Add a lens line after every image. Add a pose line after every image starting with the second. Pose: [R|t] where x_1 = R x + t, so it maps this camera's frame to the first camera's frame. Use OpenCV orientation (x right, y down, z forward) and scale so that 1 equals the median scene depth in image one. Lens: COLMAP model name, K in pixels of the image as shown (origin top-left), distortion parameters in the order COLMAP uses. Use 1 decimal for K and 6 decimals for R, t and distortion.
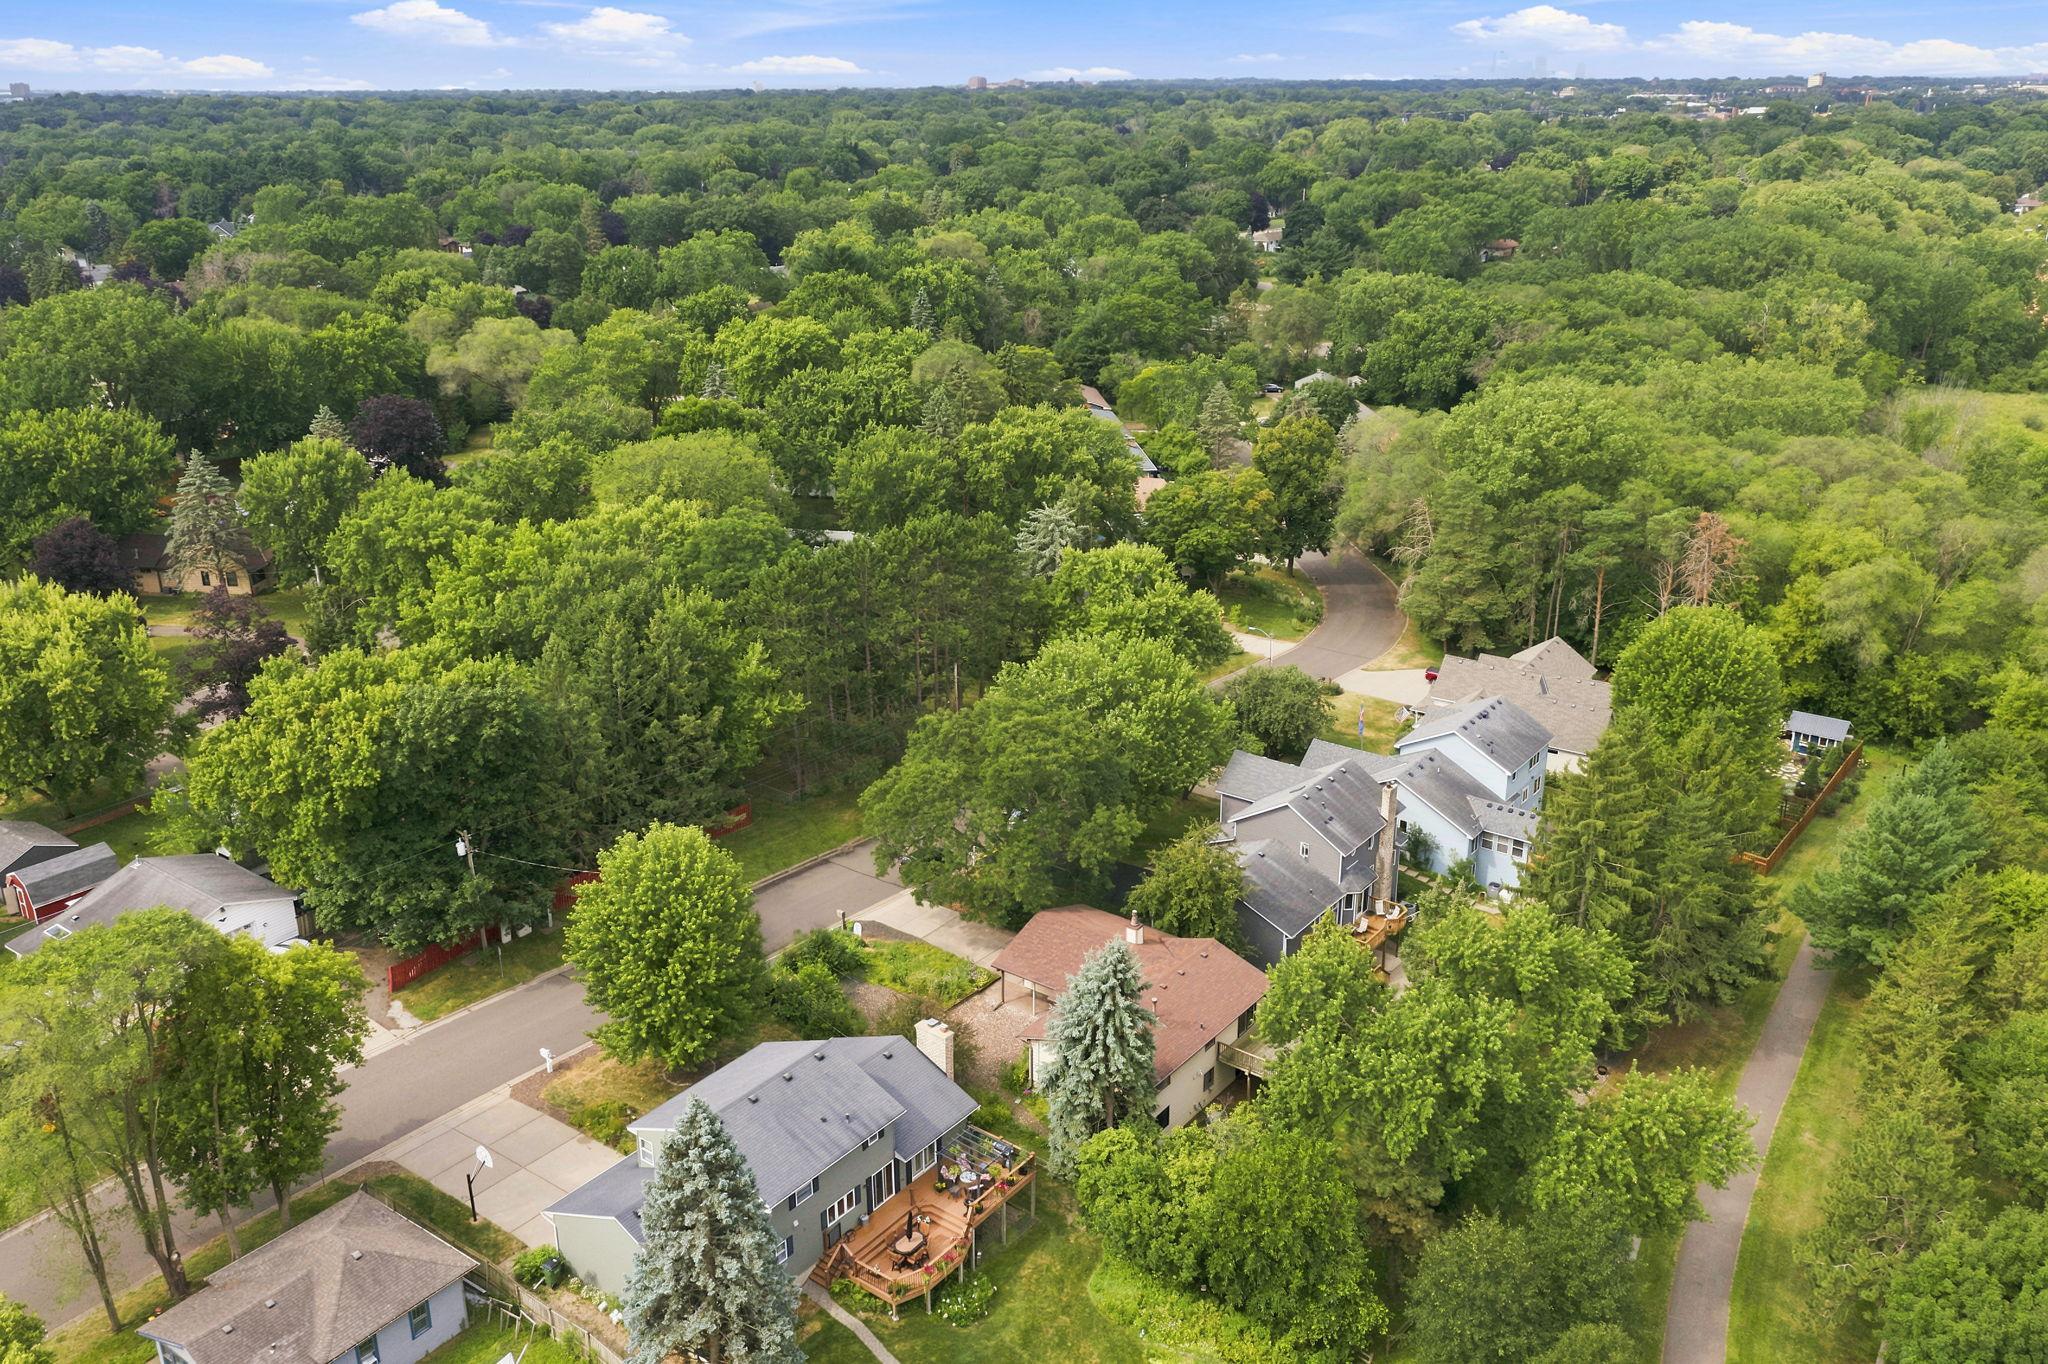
lens RADIAL K [[1626.2, 0, 1024.0], [0, 1626.2, 682.0], [0, 0, 1]] dist [-0.001864, 0.009673]
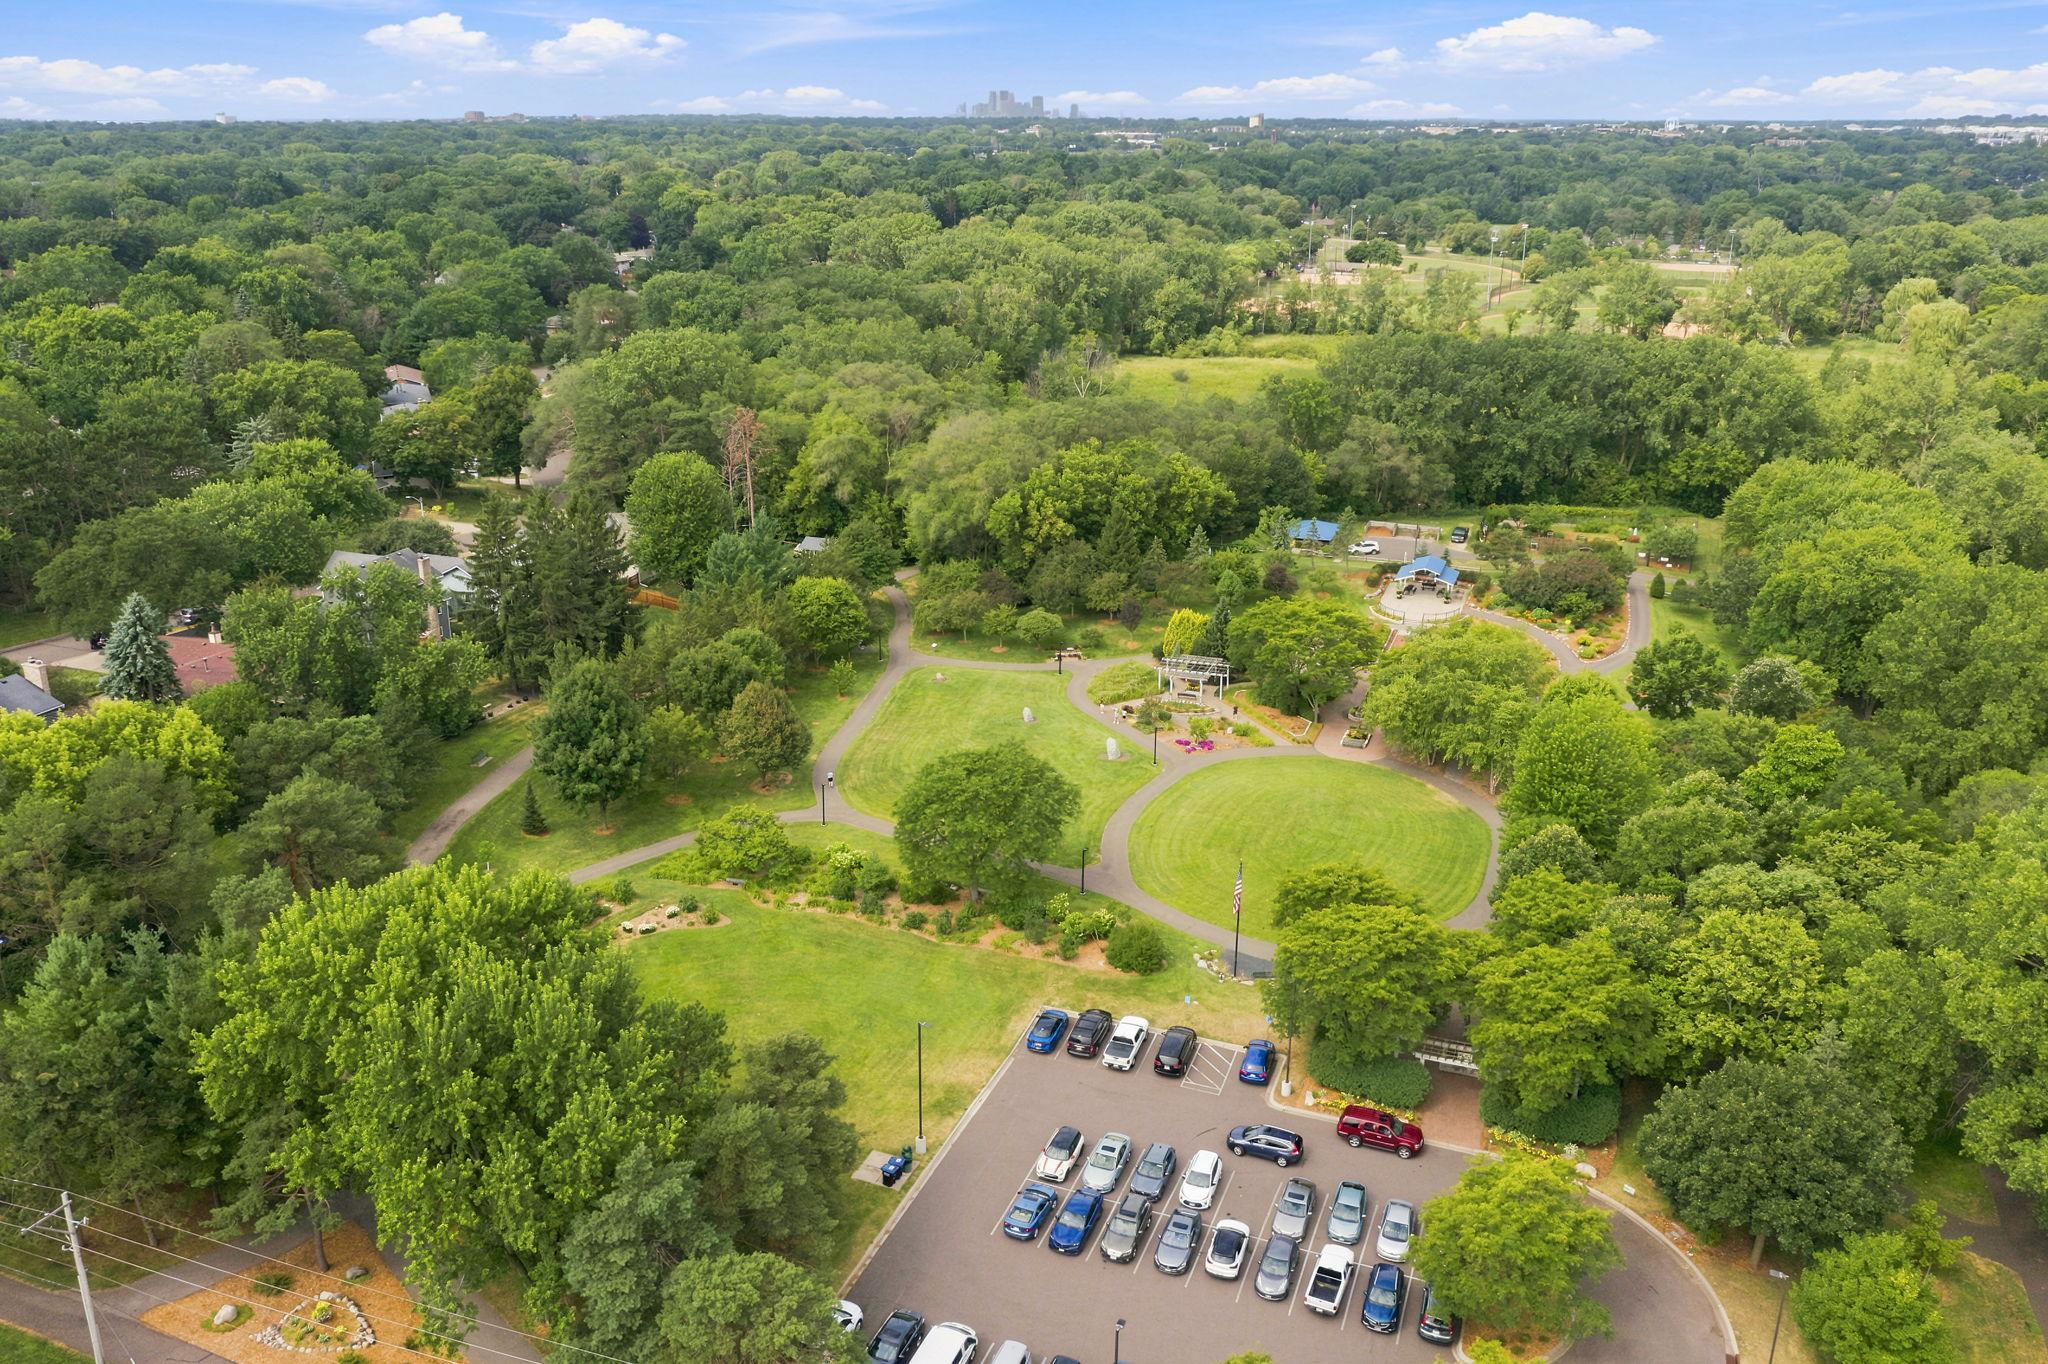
lens RADIAL K [[1626.2, 0, 1024.0], [0, 1626.2, 682.0], [0, 0, 1]] dist [-0.001864, 0.009673]
pose [[0.962278, -0.081449, 0.259590, 0.142521], [0.086595, 0.996208, -0.008427, 0.096343], [-0.257920, 0.030588, 0.965682, -0.259954]]
